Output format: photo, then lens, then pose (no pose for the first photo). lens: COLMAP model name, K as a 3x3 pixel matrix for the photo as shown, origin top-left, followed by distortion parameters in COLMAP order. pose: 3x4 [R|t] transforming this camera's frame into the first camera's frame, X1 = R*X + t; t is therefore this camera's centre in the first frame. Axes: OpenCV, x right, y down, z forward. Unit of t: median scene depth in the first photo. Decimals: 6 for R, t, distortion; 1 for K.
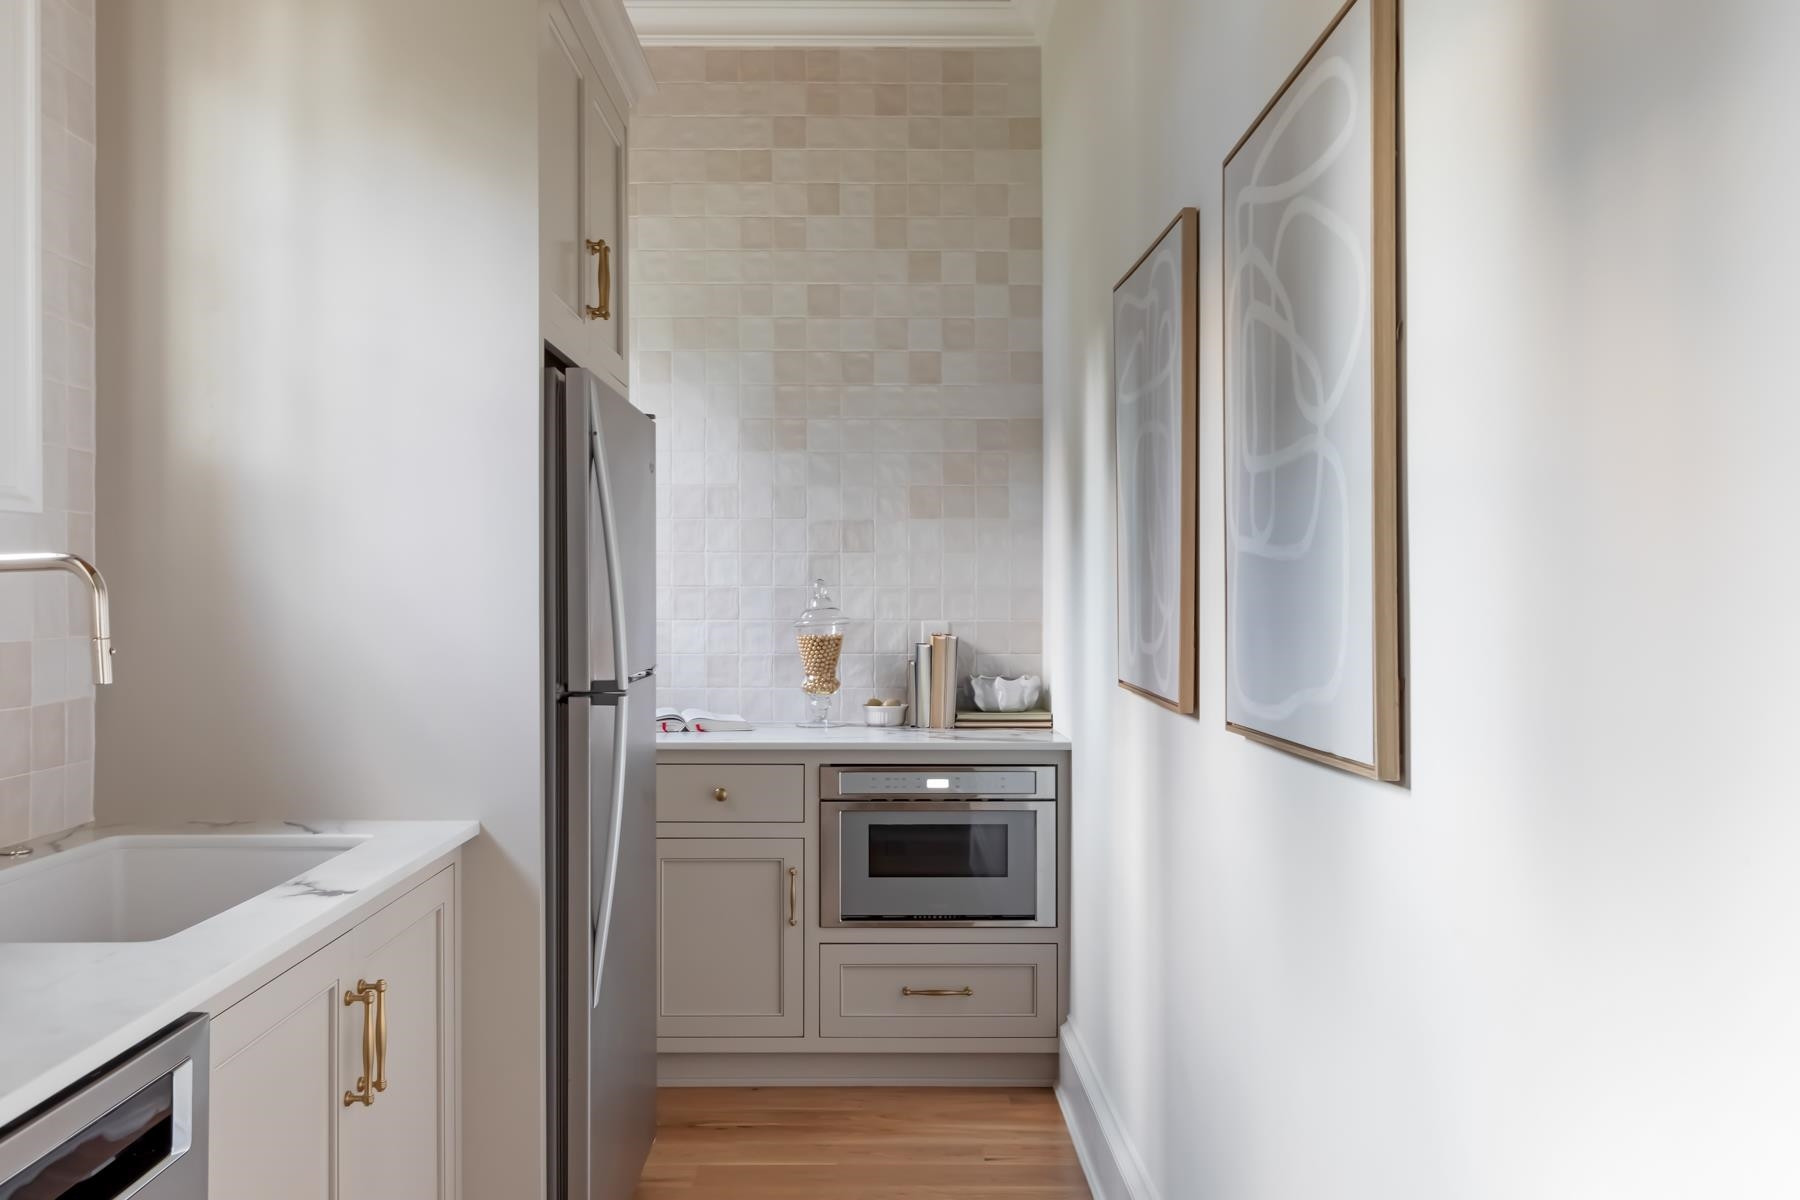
lens RADIAL K [[1480.4, 0, 907.0], [0, 1480.4, 584.8], [0, 0, 1]] dist [-0.009174, -0.009731]
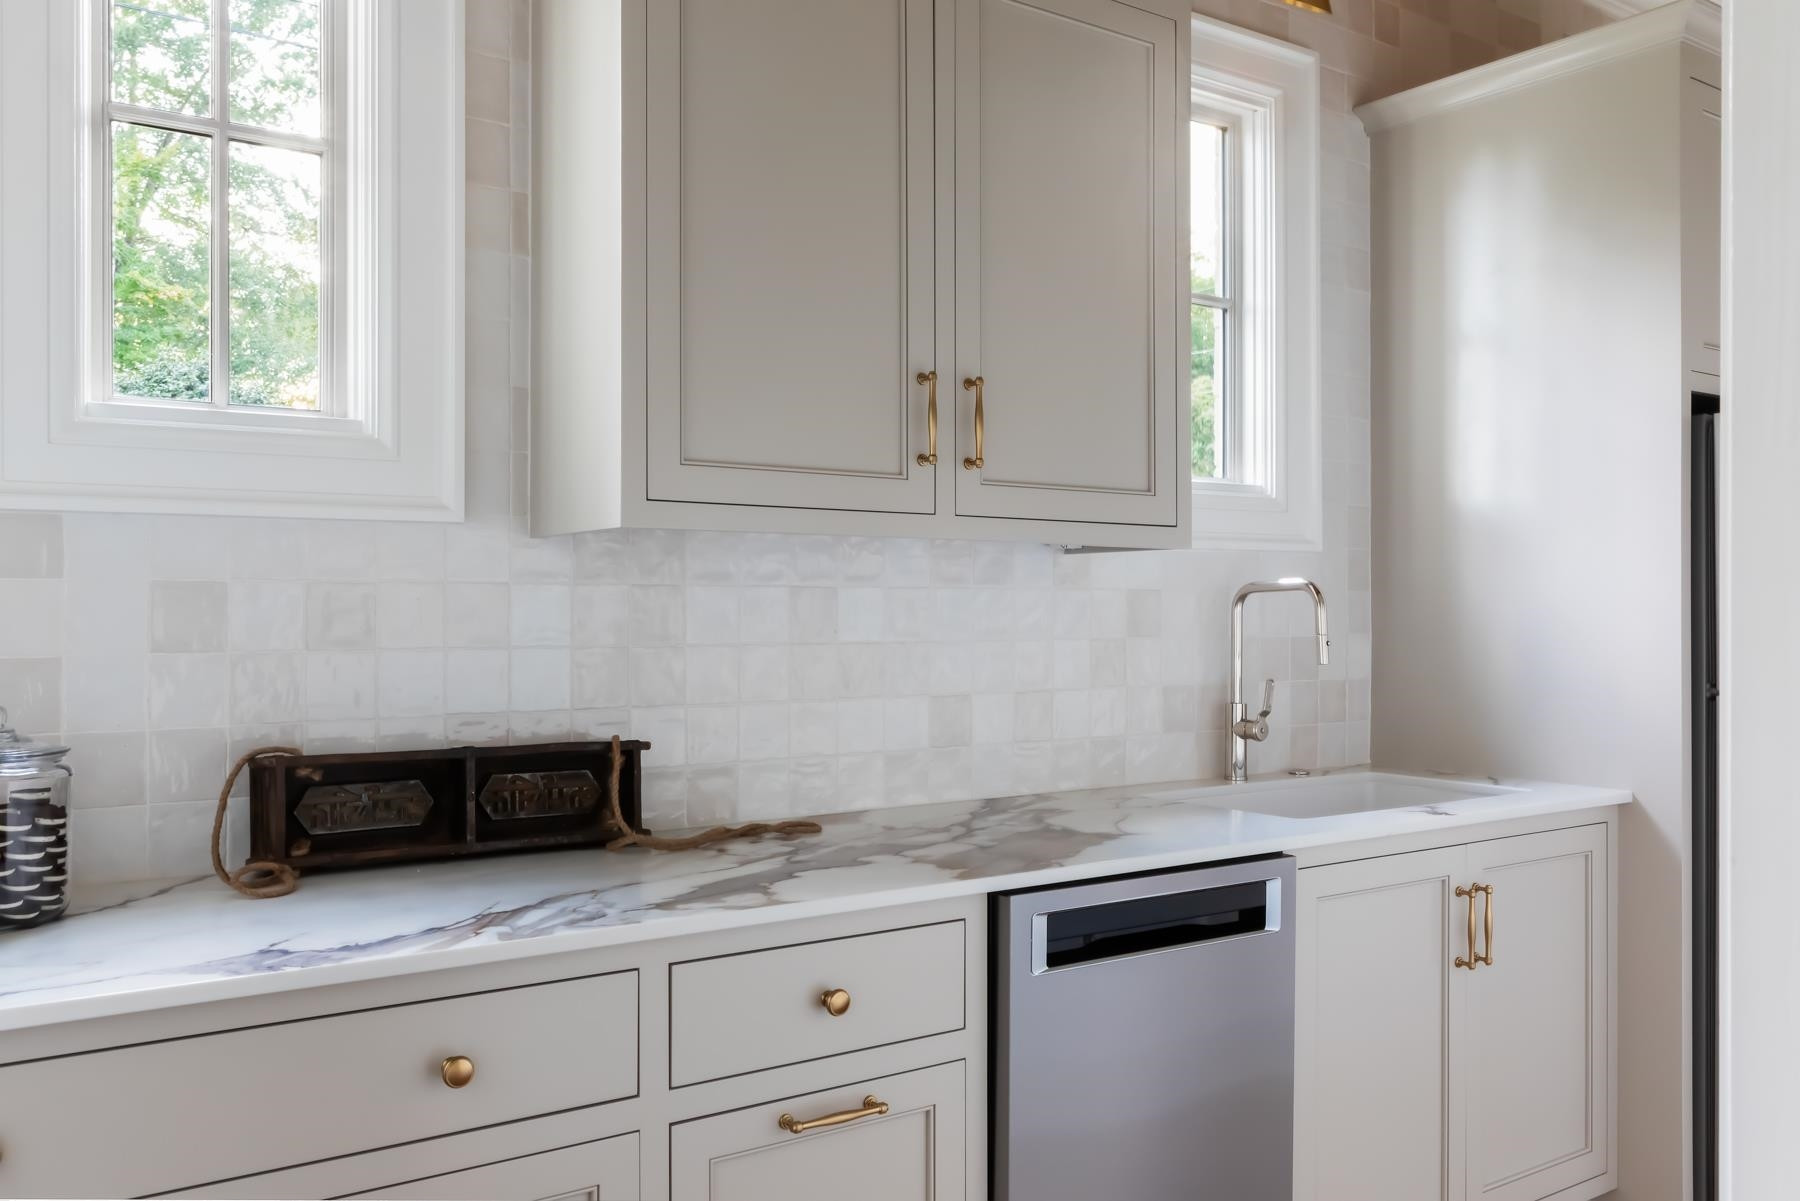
lens RADIAL K [[1480.4, 0, 907.0], [0, 1480.4, 585.3], [0, 0, 1]] dist [-0.009174, -0.009731]
pose [[0.563315, -0.005765, -0.826222, 0.480344], [0.004330, 0.999983, -0.004025, -0.011297], [0.826231, -0.001310, 0.563330, -0.231783]]
